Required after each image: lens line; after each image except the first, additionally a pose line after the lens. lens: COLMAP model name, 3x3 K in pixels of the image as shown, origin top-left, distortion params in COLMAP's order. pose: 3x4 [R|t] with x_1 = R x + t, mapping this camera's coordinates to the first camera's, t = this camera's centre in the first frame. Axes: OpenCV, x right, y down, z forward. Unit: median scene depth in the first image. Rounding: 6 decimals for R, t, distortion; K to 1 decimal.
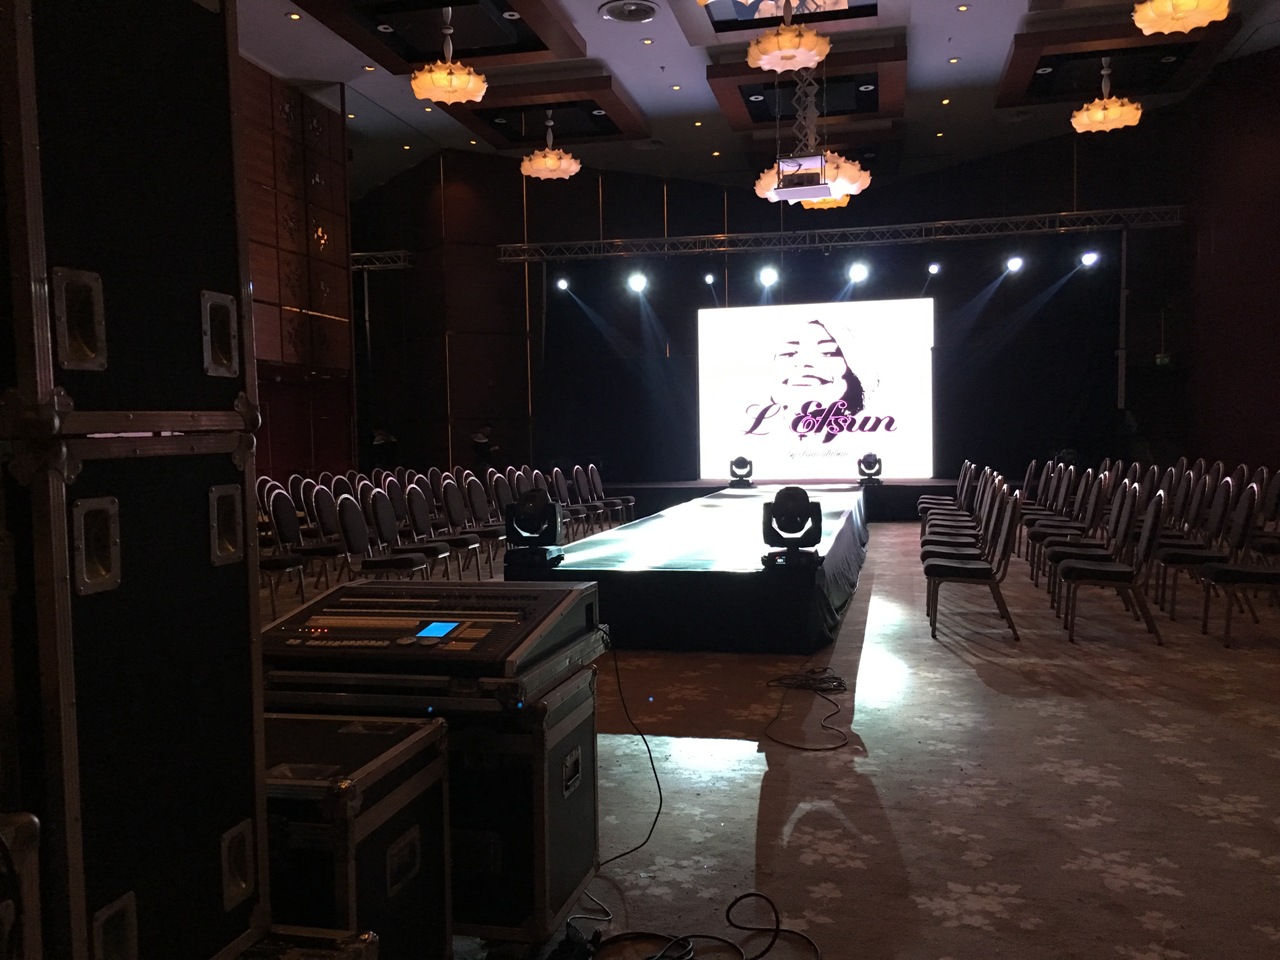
lens RADIAL K [[1092.6, 0, 635.1], [0, 1092.6, 477.6], [0, 0, 1]] dist [0.072374, -0.090132]
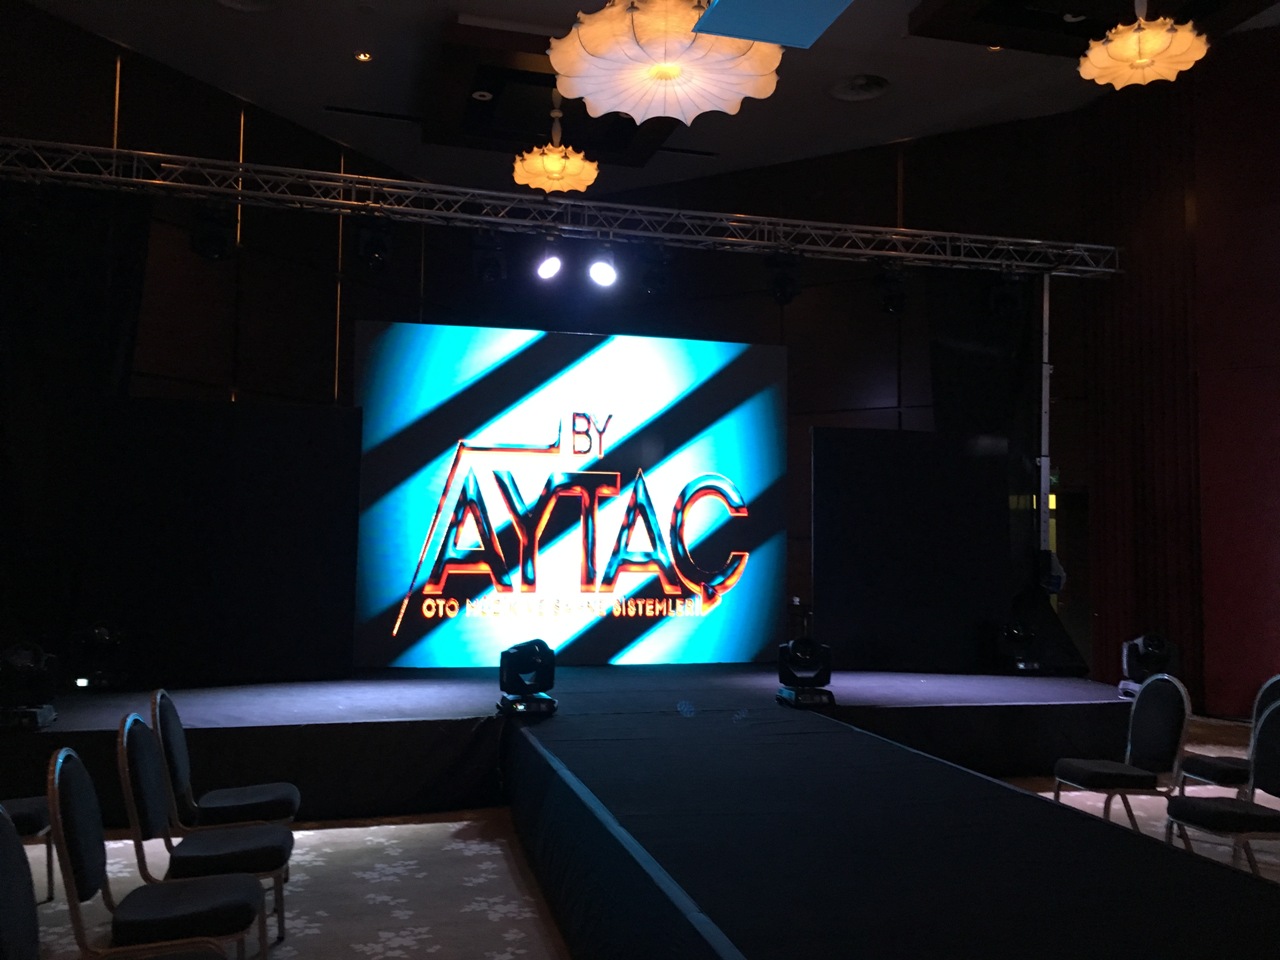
lens RADIAL K [[1092.6, 0, 634.8], [0, 1092.6, 478.6], [0, 0, 1]] dist [0.072374, -0.090132]
pose [[0.880906, 0.060684, 0.469385, -0.064418], [-0.012032, 0.994297, -0.105966, -0.035377], [-0.473139, 0.087698, 0.876612, 0.574961]]
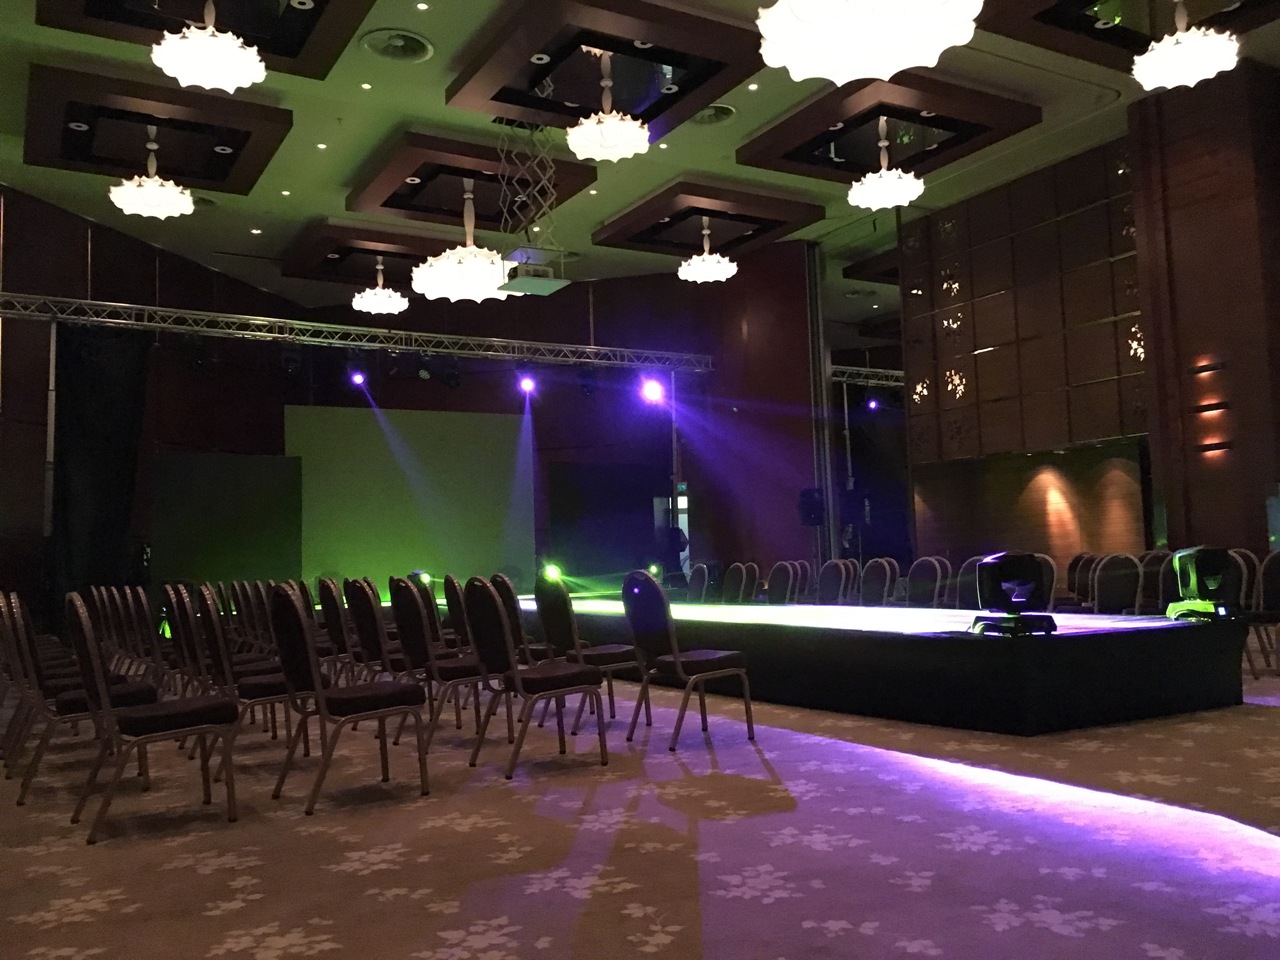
lens RADIAL K [[1092.6, 0, 642.2], [0, 1092.6, 477.6], [0, 0, 1]] dist [0.072374, -0.090132]
pose [[0.724459, 0.049961, 0.687505, -0.357001], [0.046822, 0.991500, -0.121391, 0.020408], [-0.687726, 0.120134, 0.715962, 0.235059]]
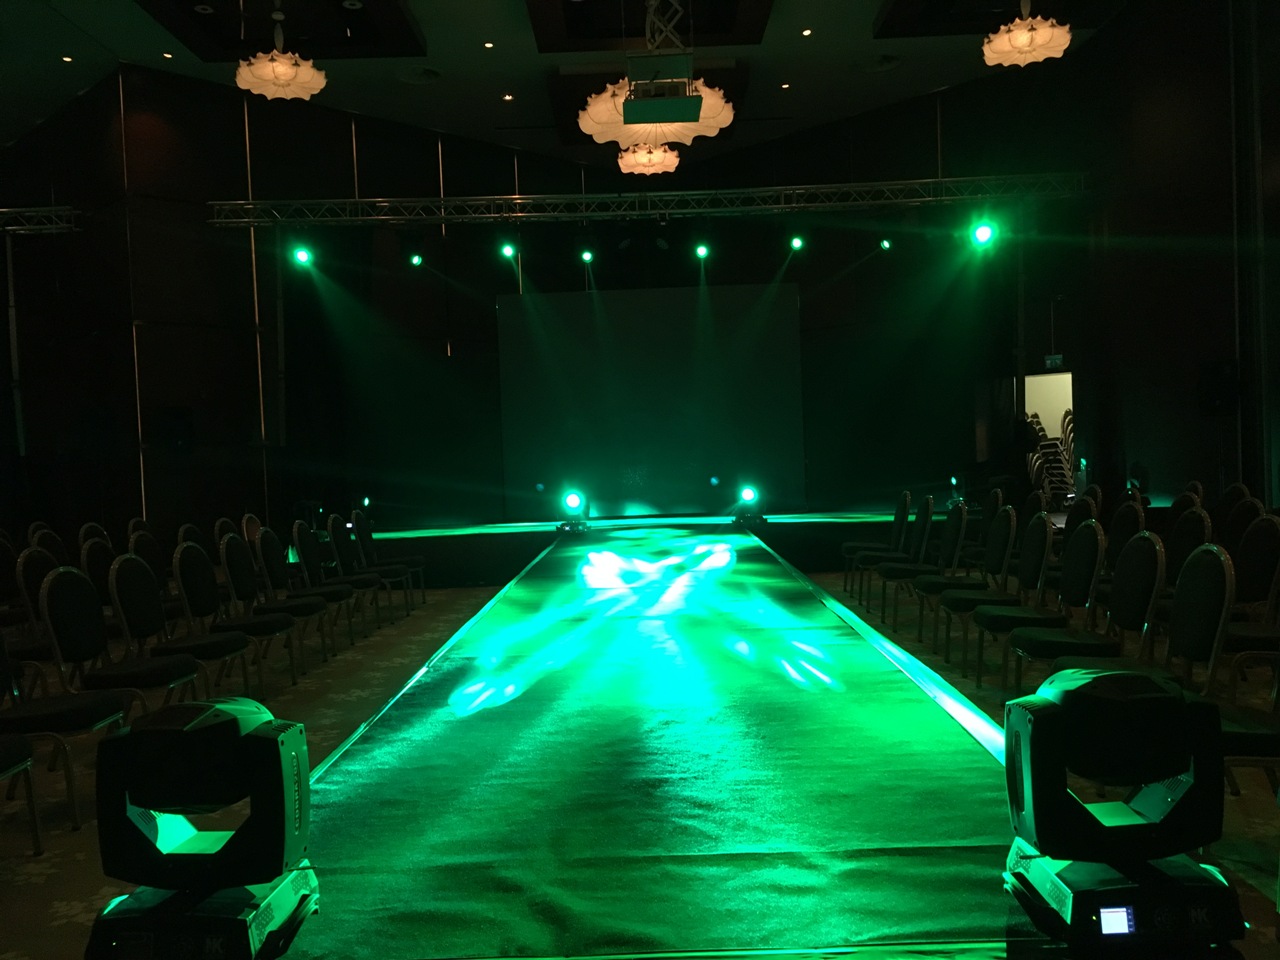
lens RADIAL K [[1092.6, 0, 639.6], [0, 1092.6, 477.2], [0, 0, 1]] dist [0.072374, -0.090132]
pose [[0.974578, -0.022522, 0.222913, -0.018189], [0.027192, 0.999470, -0.017902, -0.013545], [-0.222392, 0.023508, 0.974674, 0.279765]]
